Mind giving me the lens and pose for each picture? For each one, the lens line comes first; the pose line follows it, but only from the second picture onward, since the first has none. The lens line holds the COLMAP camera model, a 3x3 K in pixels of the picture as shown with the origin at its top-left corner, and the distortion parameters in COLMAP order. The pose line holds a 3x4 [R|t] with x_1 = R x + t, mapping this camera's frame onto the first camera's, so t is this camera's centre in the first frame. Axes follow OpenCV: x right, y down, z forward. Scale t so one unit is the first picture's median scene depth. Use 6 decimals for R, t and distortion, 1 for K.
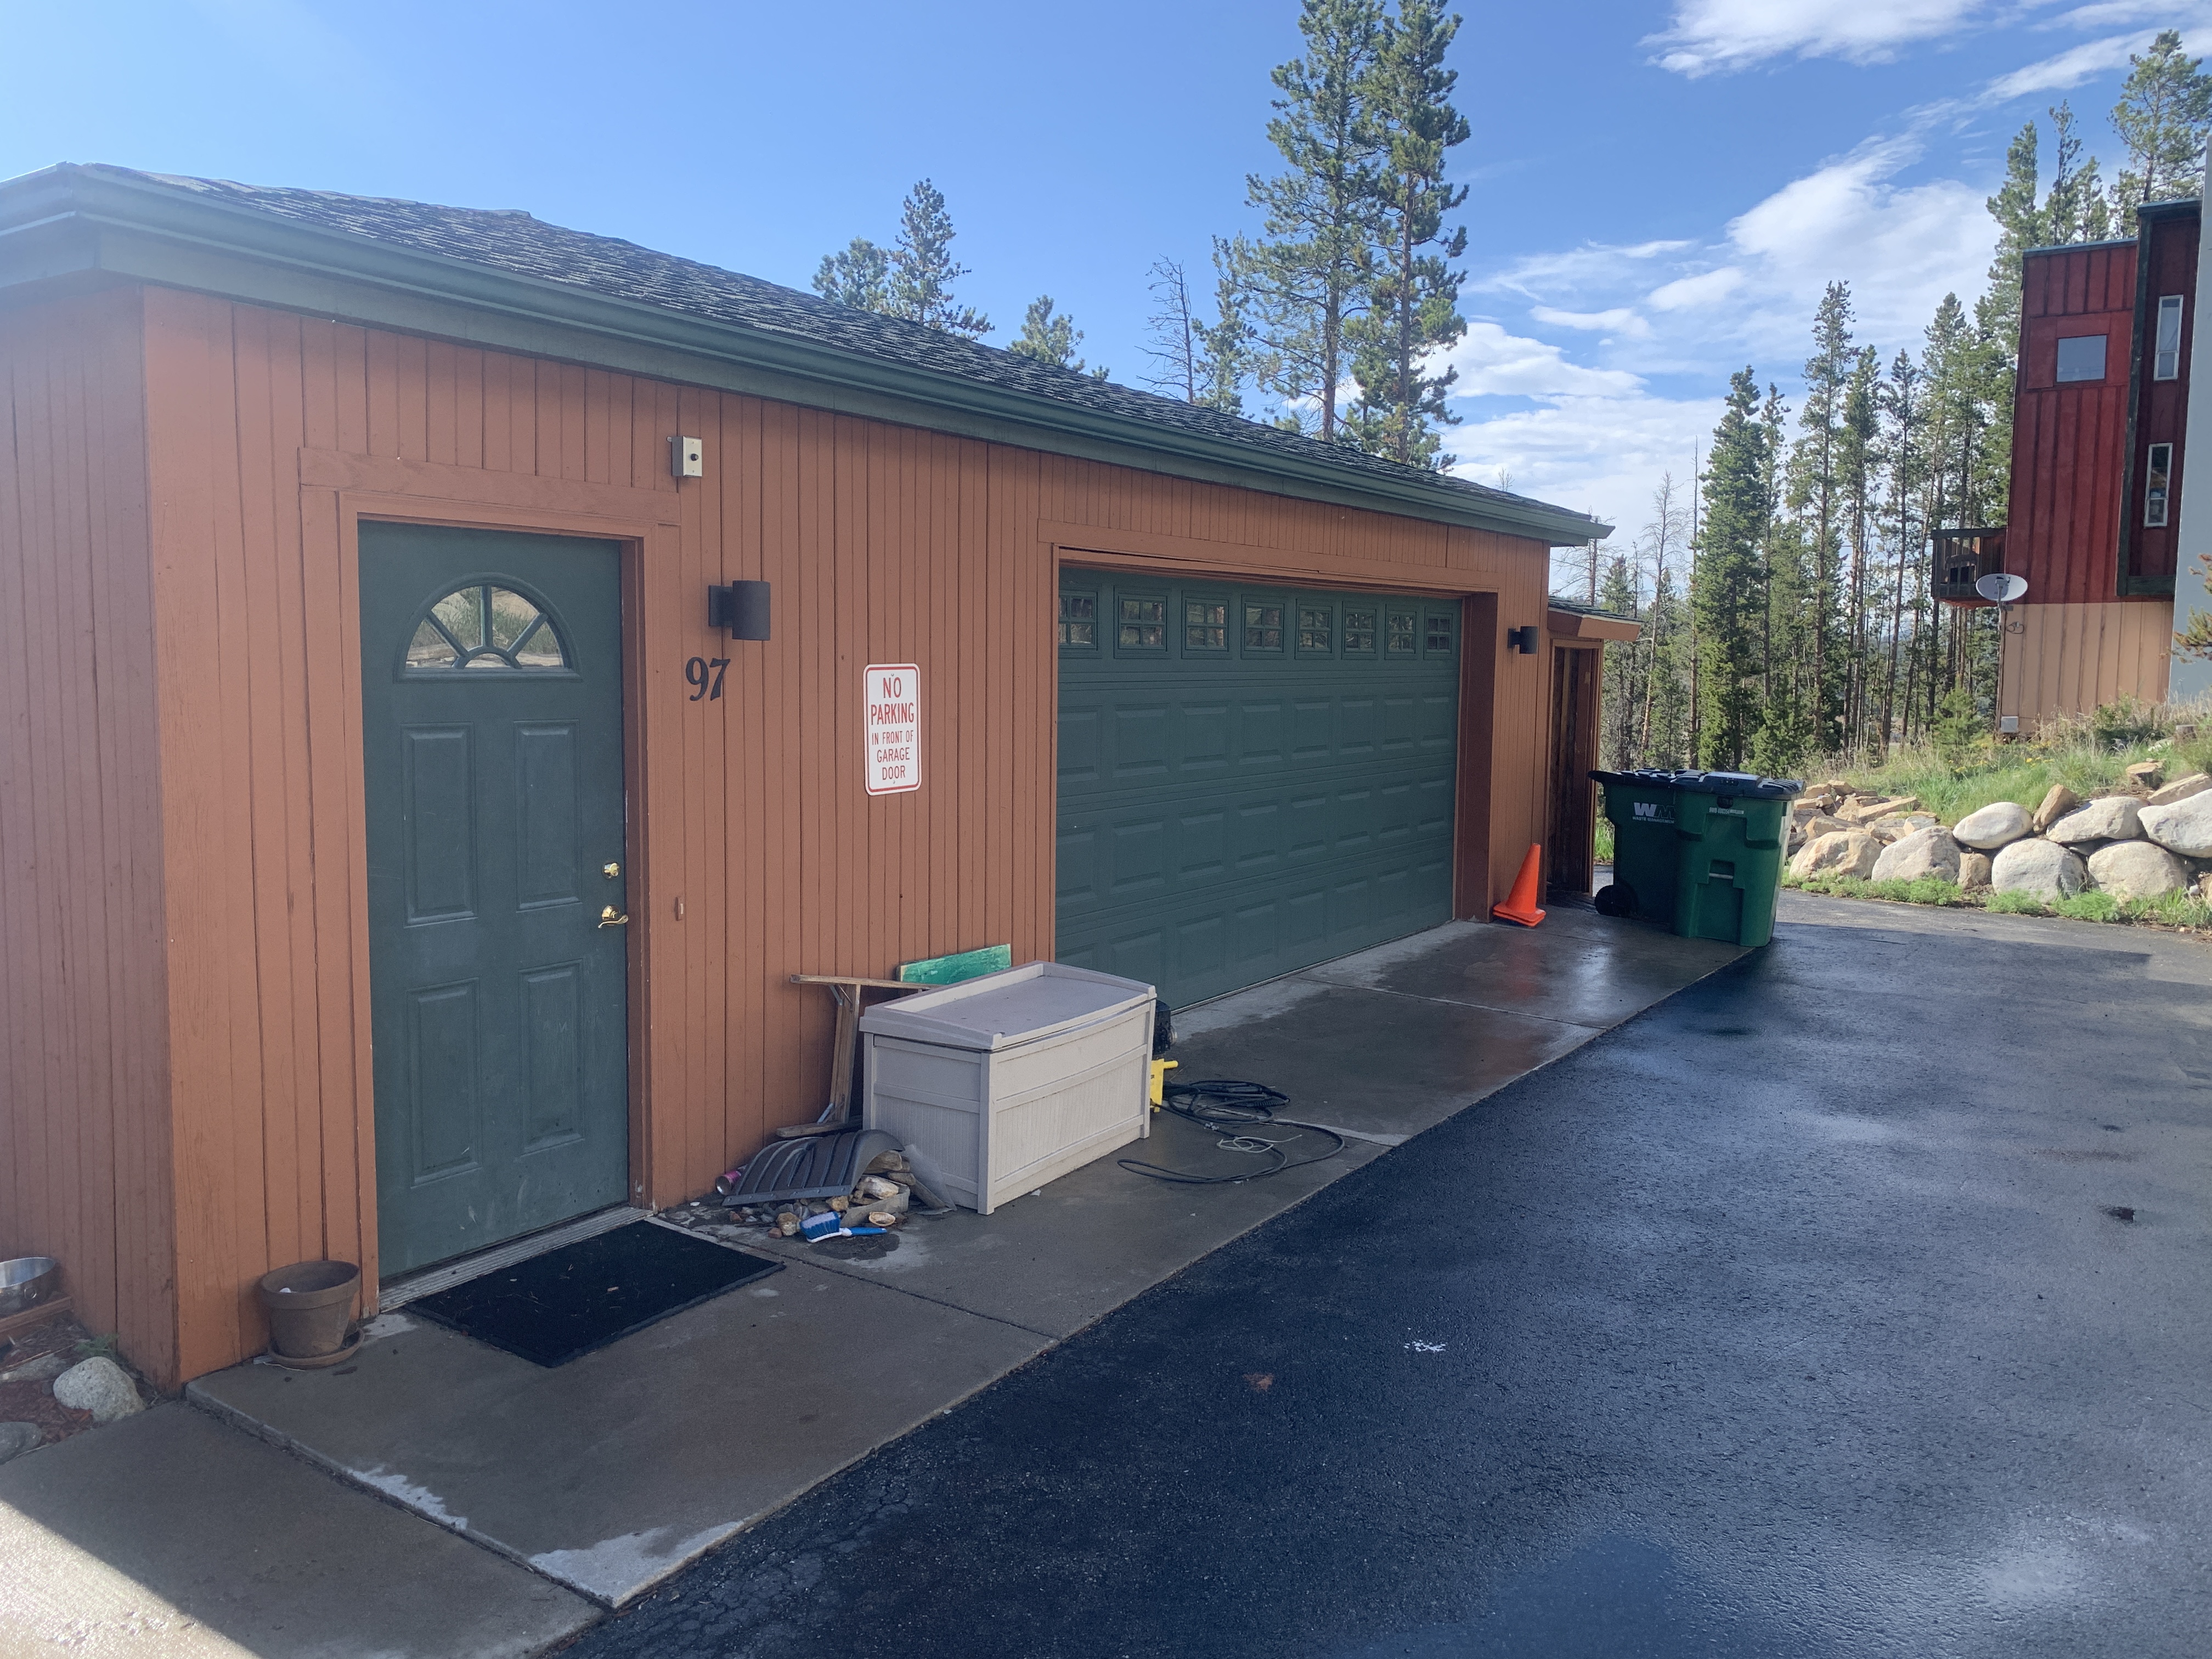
lens RADIAL K [[1678.0, 0, 1101.8], [0, 1678.0, 802.7], [0, 0, 1]] dist [0.032230, -0.035462]
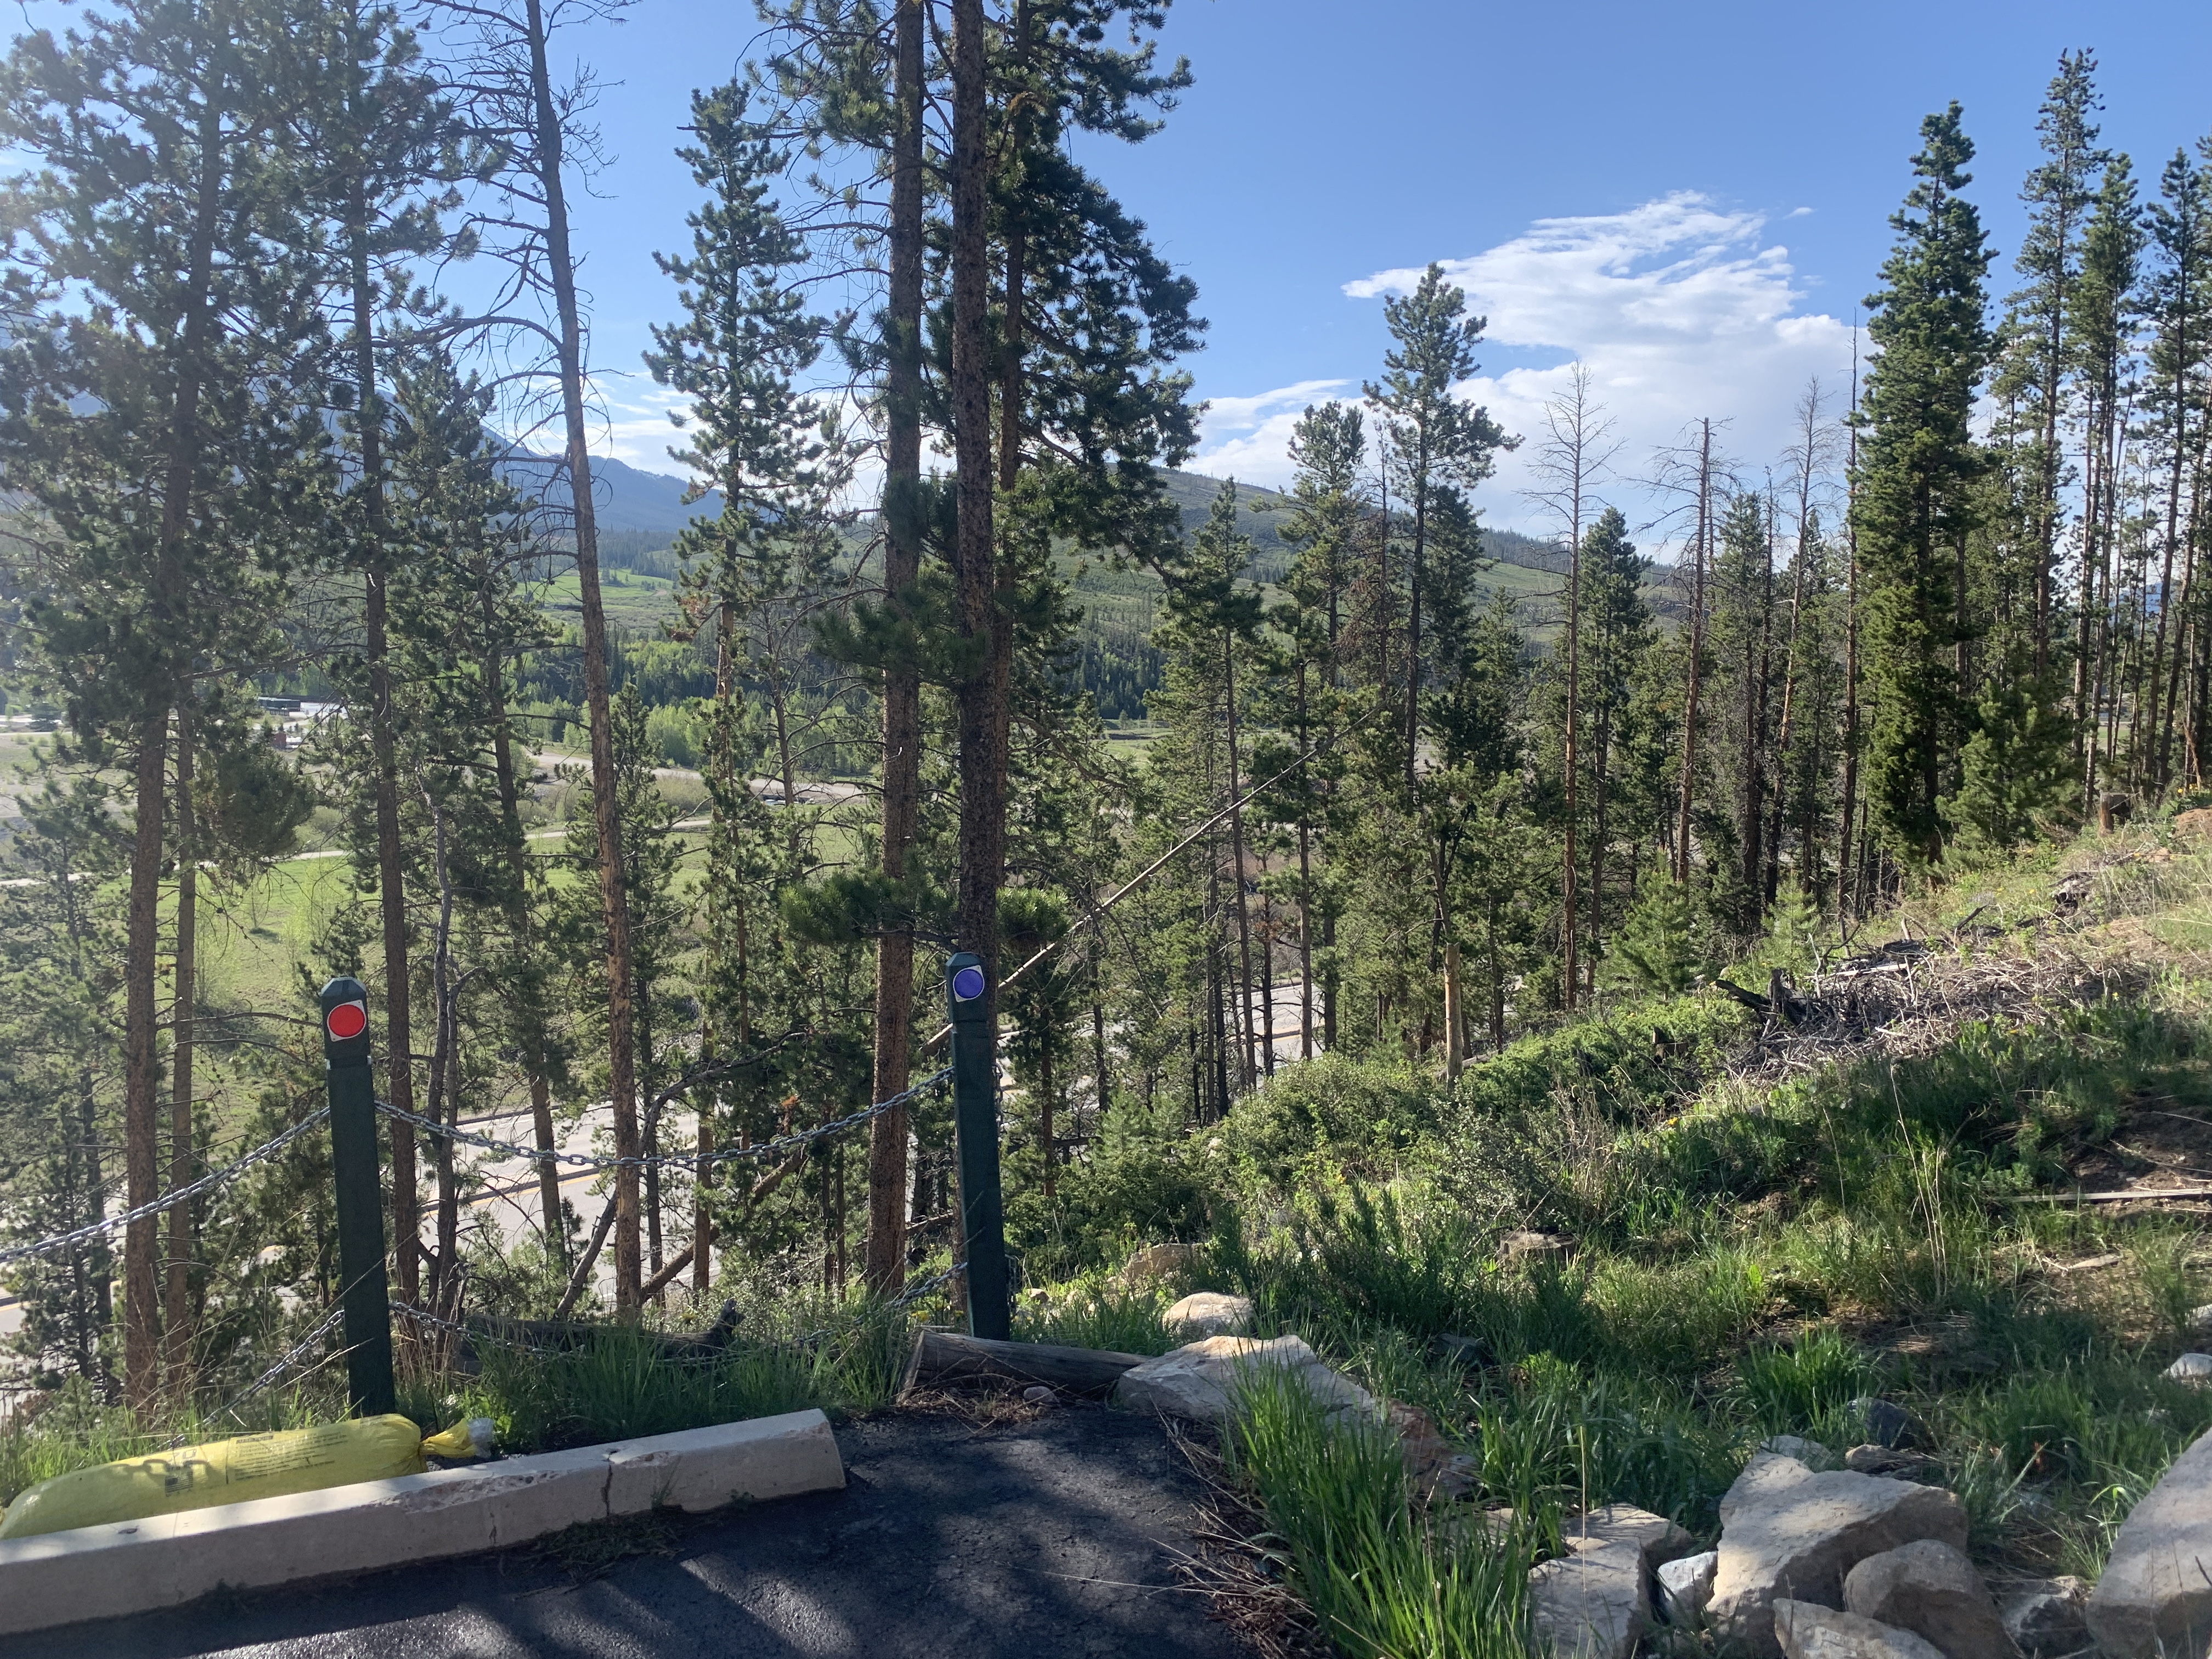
lens RADIAL K [[1698.5, 0, 1132.9], [0, 1698.5, 797.2], [0, 0, 1]] dist [0.054688, -0.050589]
pose [[0.998345, -0.002164, -0.057476, 0.493948], [0.002463, 0.999984, 0.005139, -0.094006], [0.057464, -0.005272, 0.998334, 1.428660]]
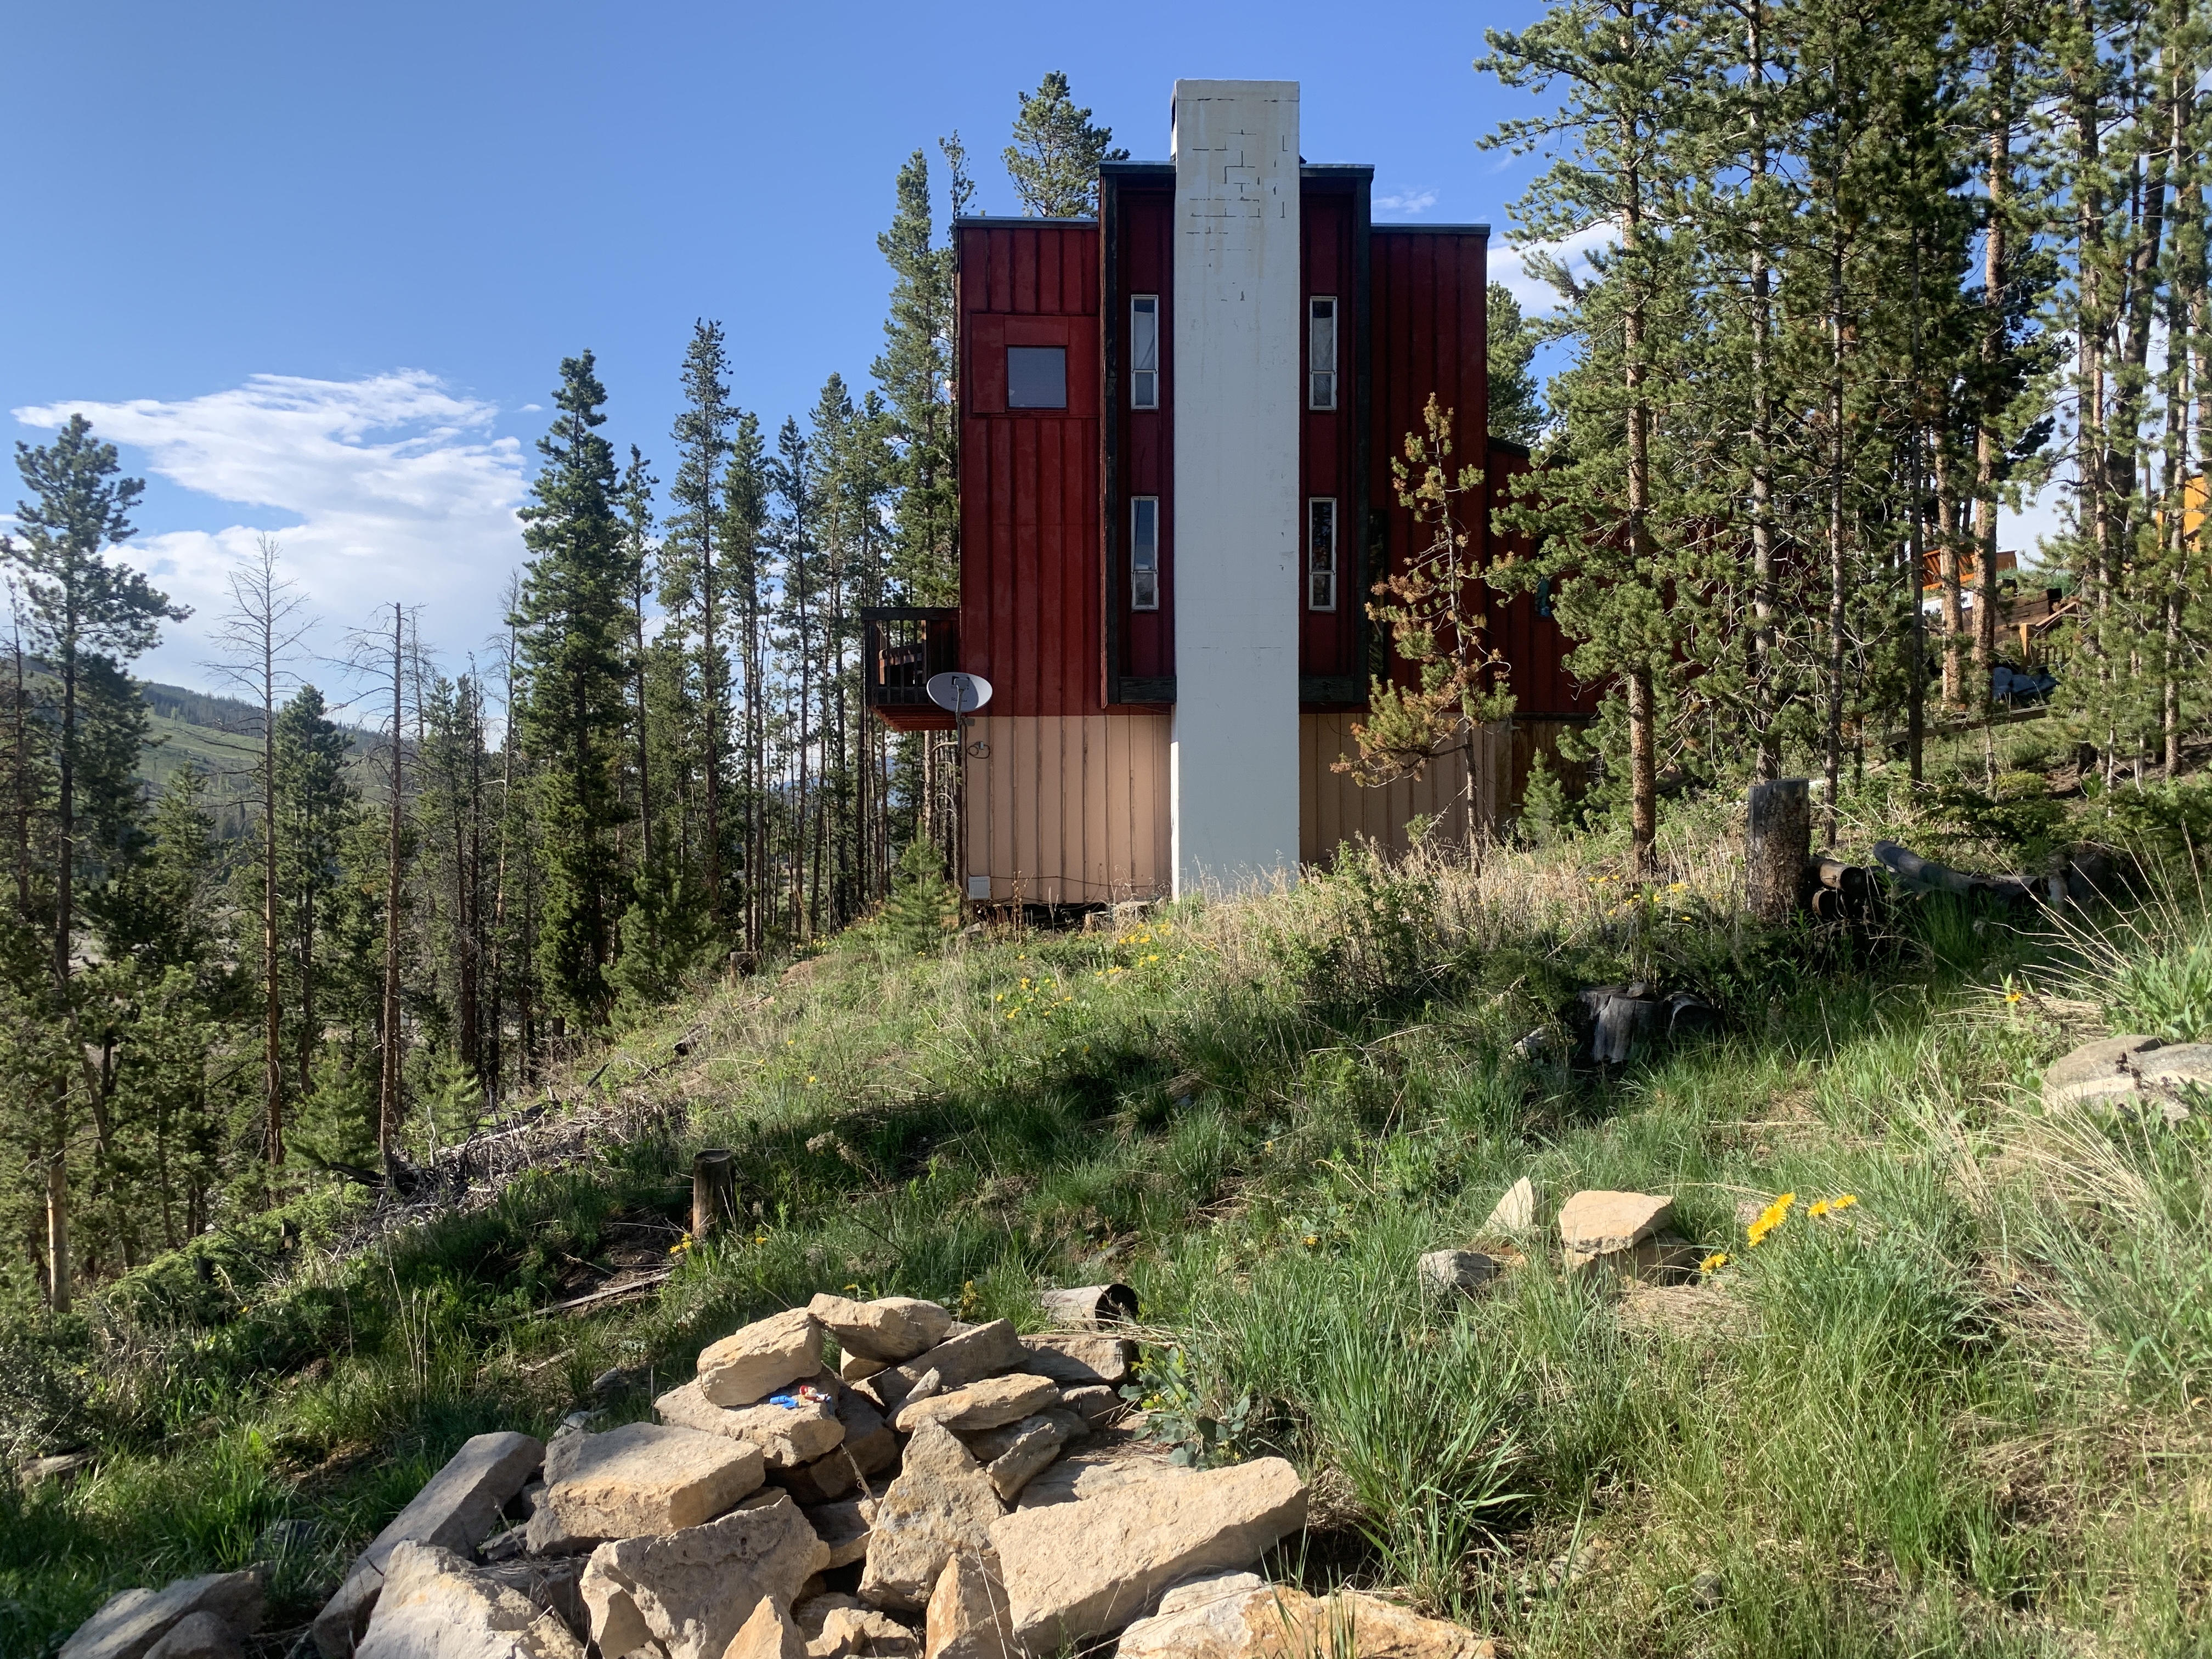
lens RADIAL K [[1696.7, 0, 1102.8], [0, 1696.7, 801.5], [0, 0, 1]] dist [0.043486, -0.046902]
pose [[0.808321, -0.007919, 0.588689, 0.556346], [0.062002, 0.995494, -0.071744, -0.093801], [-0.585468, 0.094492, 0.805170, 1.326804]]
